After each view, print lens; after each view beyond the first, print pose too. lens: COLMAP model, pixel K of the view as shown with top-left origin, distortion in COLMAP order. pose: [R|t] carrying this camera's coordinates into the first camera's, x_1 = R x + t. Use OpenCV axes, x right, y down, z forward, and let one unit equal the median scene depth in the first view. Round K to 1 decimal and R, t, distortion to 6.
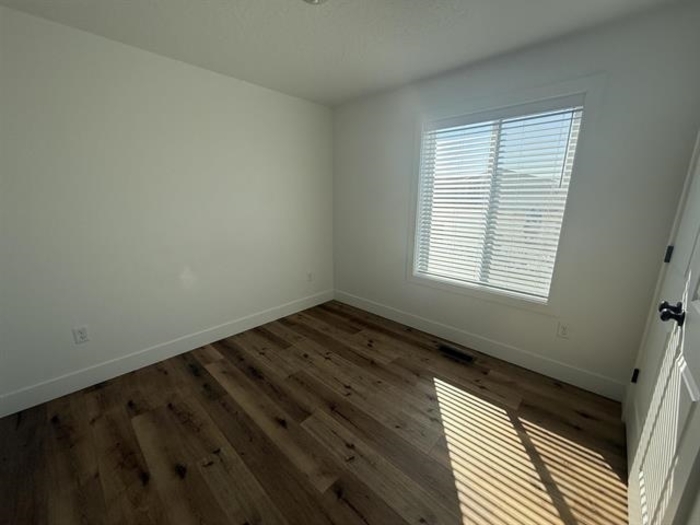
lens RADIAL K [[279.4, 0, 350.0], [0, 279.4, 263.9], [0, 0, 1]] dist [0.001072, 0.000144]
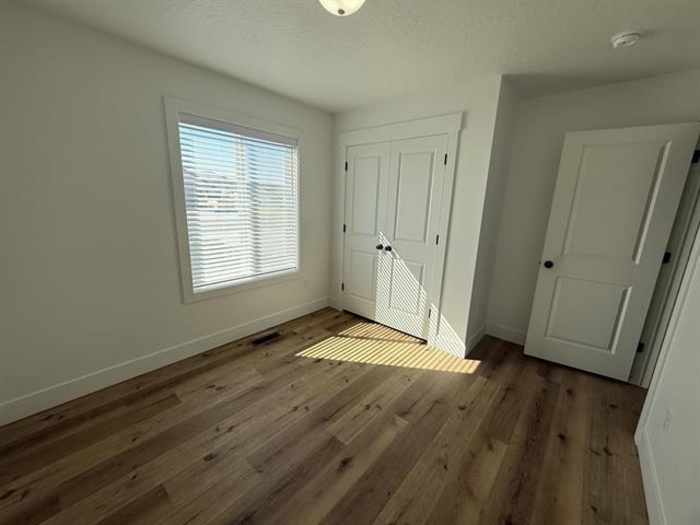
lens RADIAL K [[279.4, 0, 349.9], [0, 279.4, 262.7], [0, 0, 1]] dist [0.001072, 0.000144]
pose [[-0.037948, -0.224650, 0.973700, -0.796588], [0.198823, 0.953223, 0.227675, -0.195422], [-0.979300, 0.202234, 0.008492, 0.701352]]
